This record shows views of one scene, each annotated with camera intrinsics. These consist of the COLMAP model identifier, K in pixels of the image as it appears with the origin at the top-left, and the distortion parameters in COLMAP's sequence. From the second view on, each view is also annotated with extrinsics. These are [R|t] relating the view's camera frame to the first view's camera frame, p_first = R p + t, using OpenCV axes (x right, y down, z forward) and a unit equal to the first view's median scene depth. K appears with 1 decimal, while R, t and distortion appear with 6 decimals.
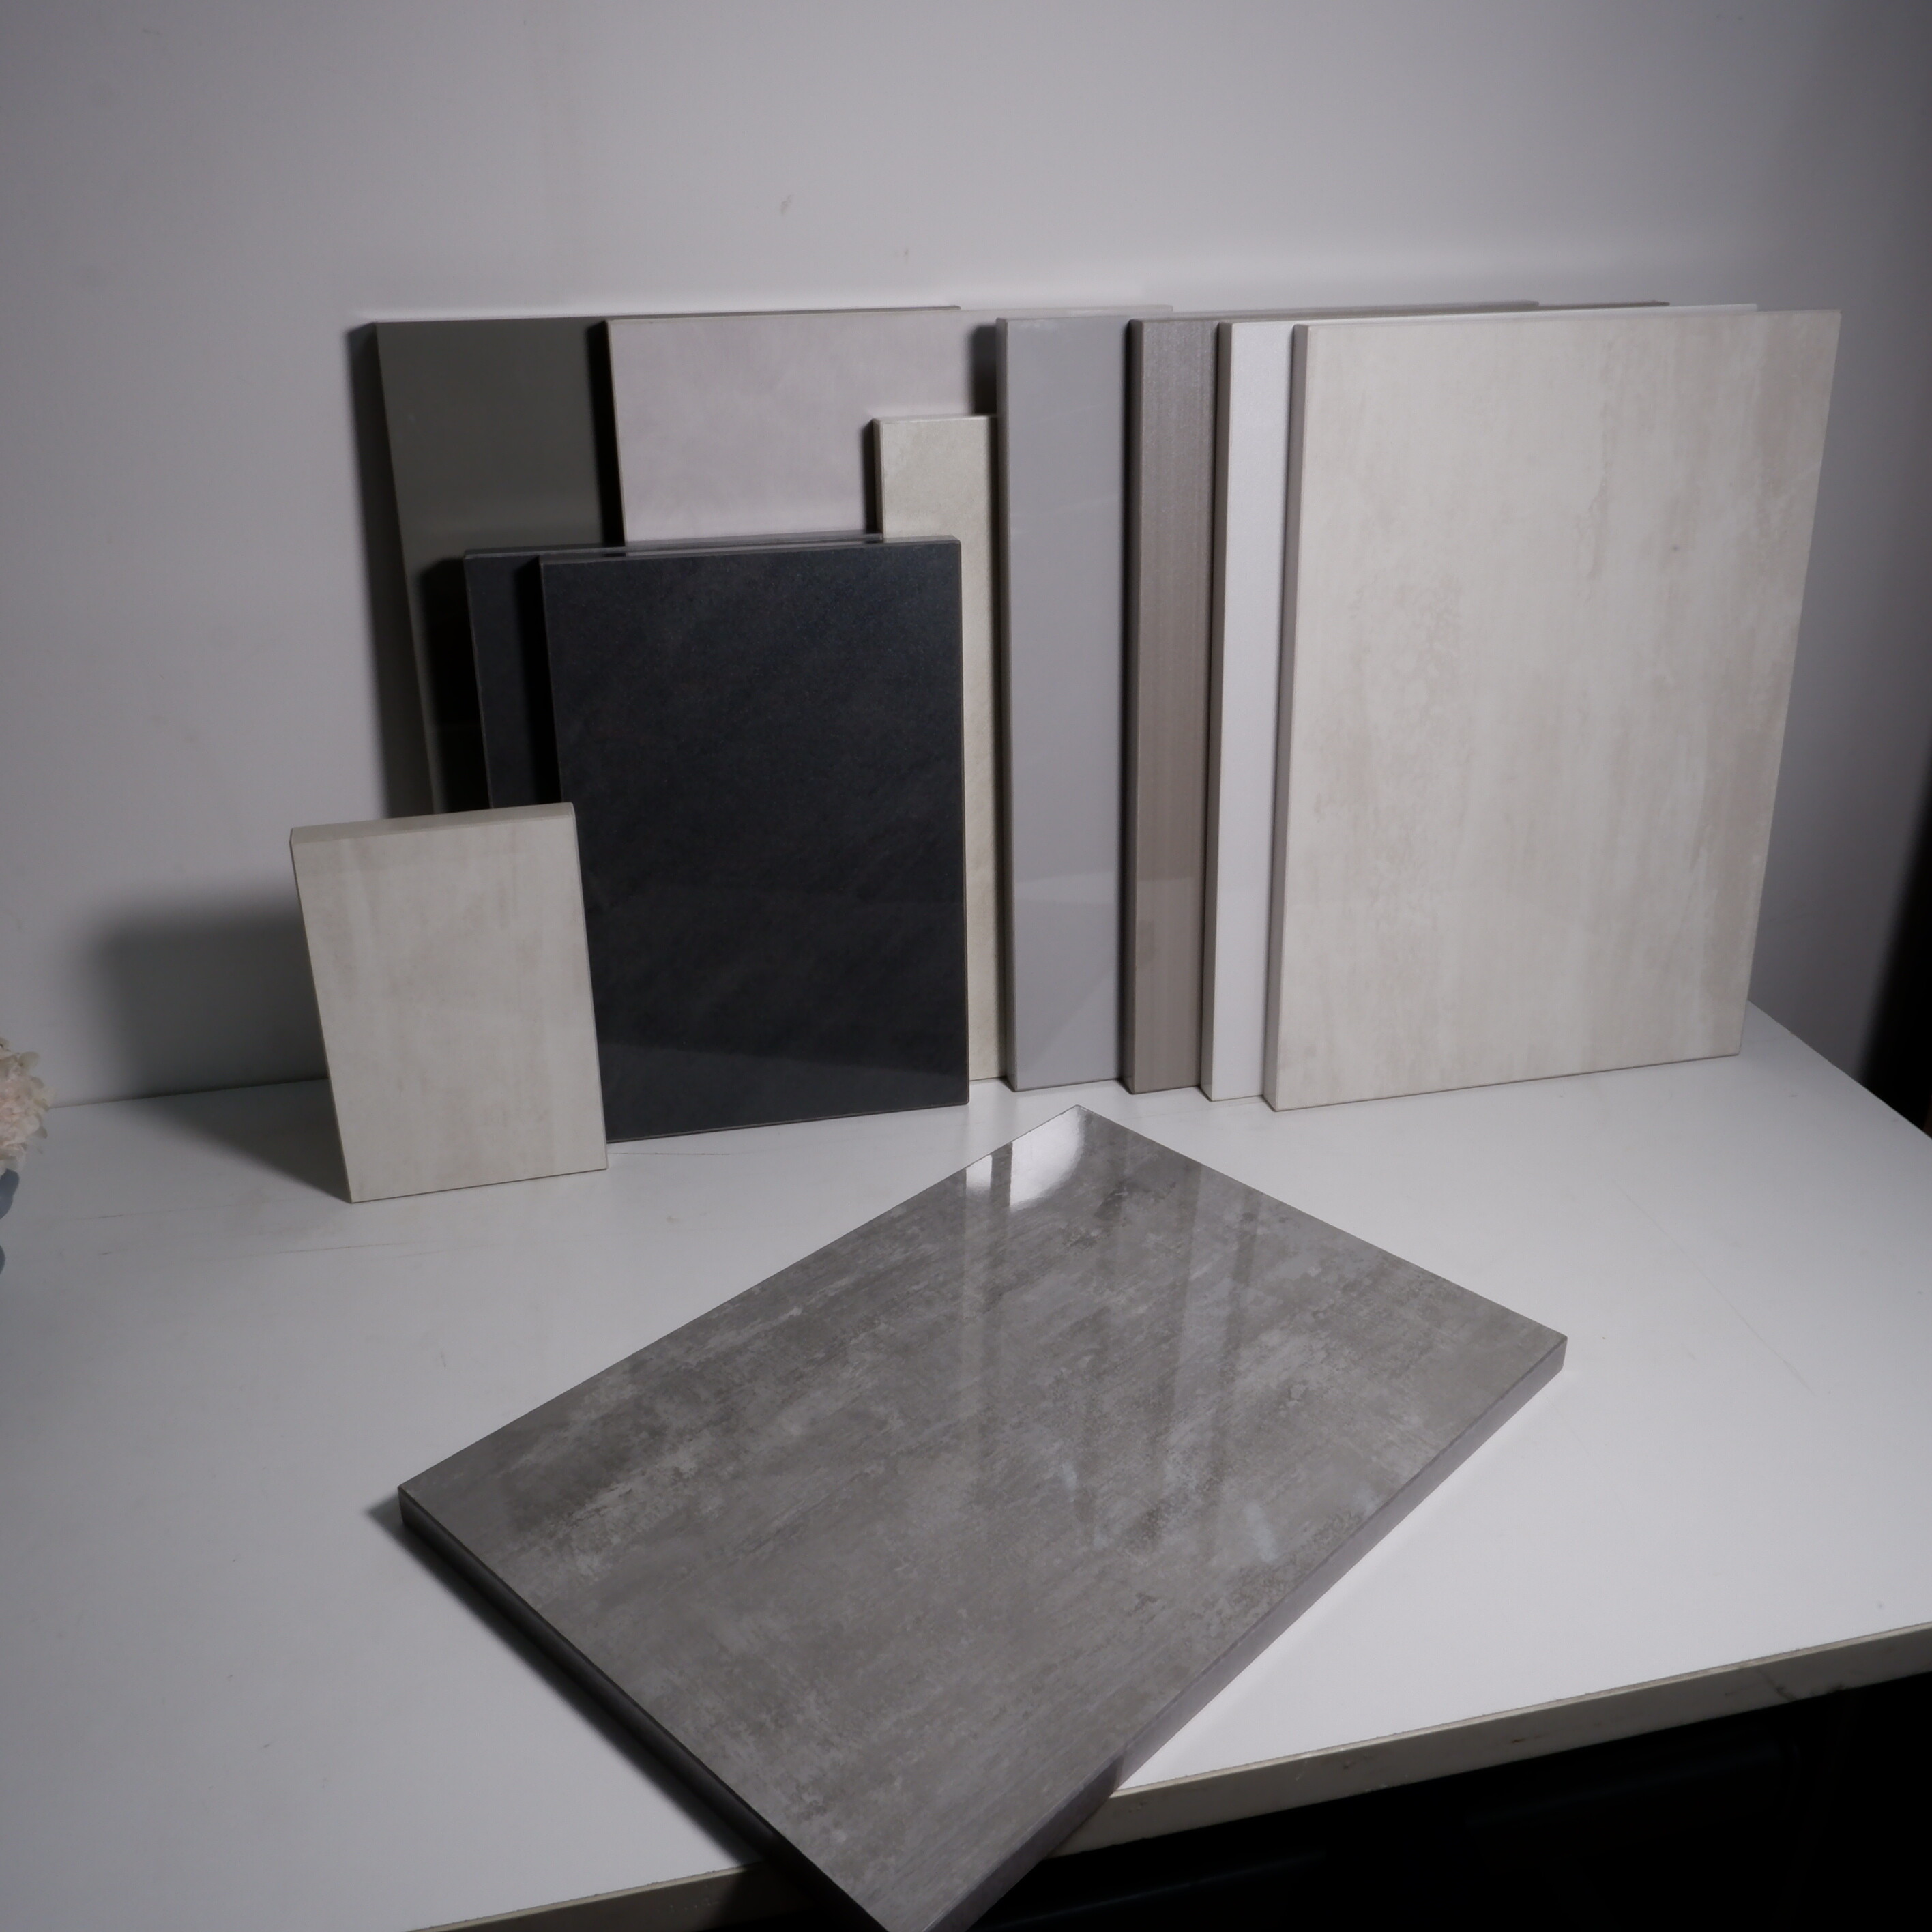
lens RADIAL K [[2063.6, 0, 966.4], [0, 2063.6, 948.8], [0, 0, 1]] dist [-0.019264, 0.000000]
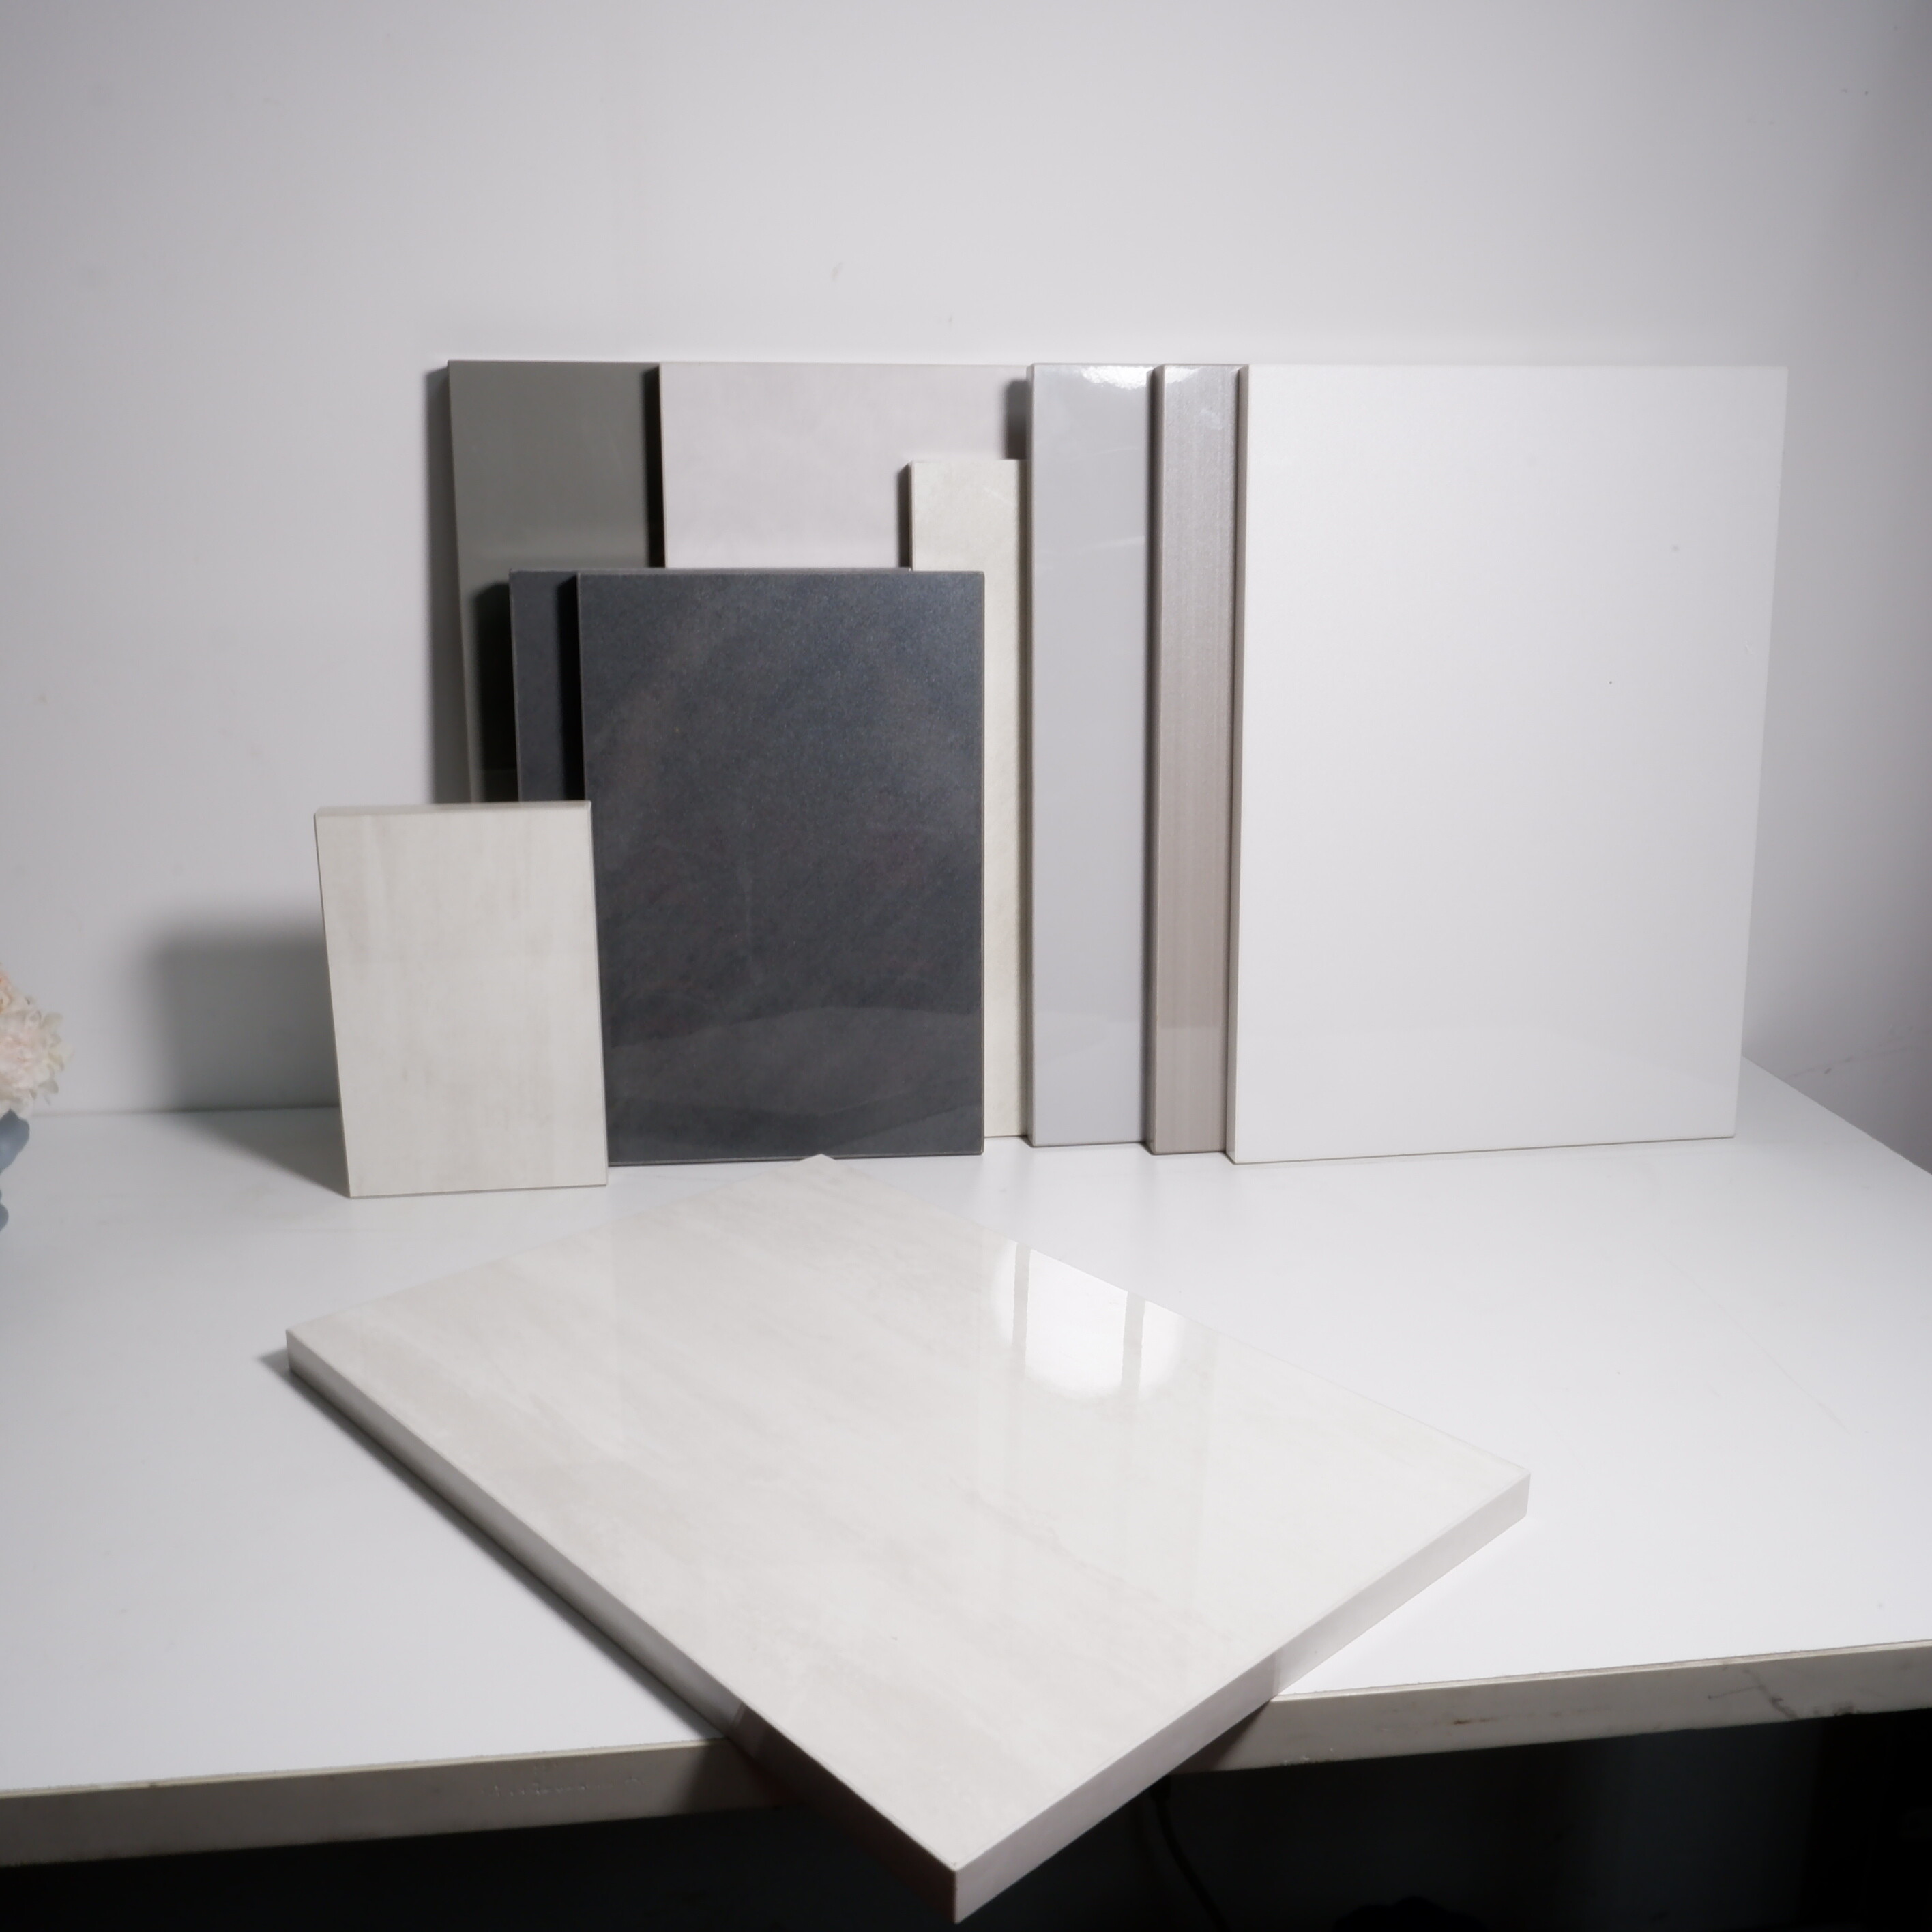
lens RADIAL K [[2063.6, 0, 979.3], [0, 2063.6, 968.4], [0, 0, 1]] dist [-0.019264, 0.000000]
pose [[0.992837, 0.031837, -0.115159, 0.119082], [-0.053557, 0.980174, -0.190761, 0.191613], [0.106803, 0.195562, 0.974858, 0.034713]]
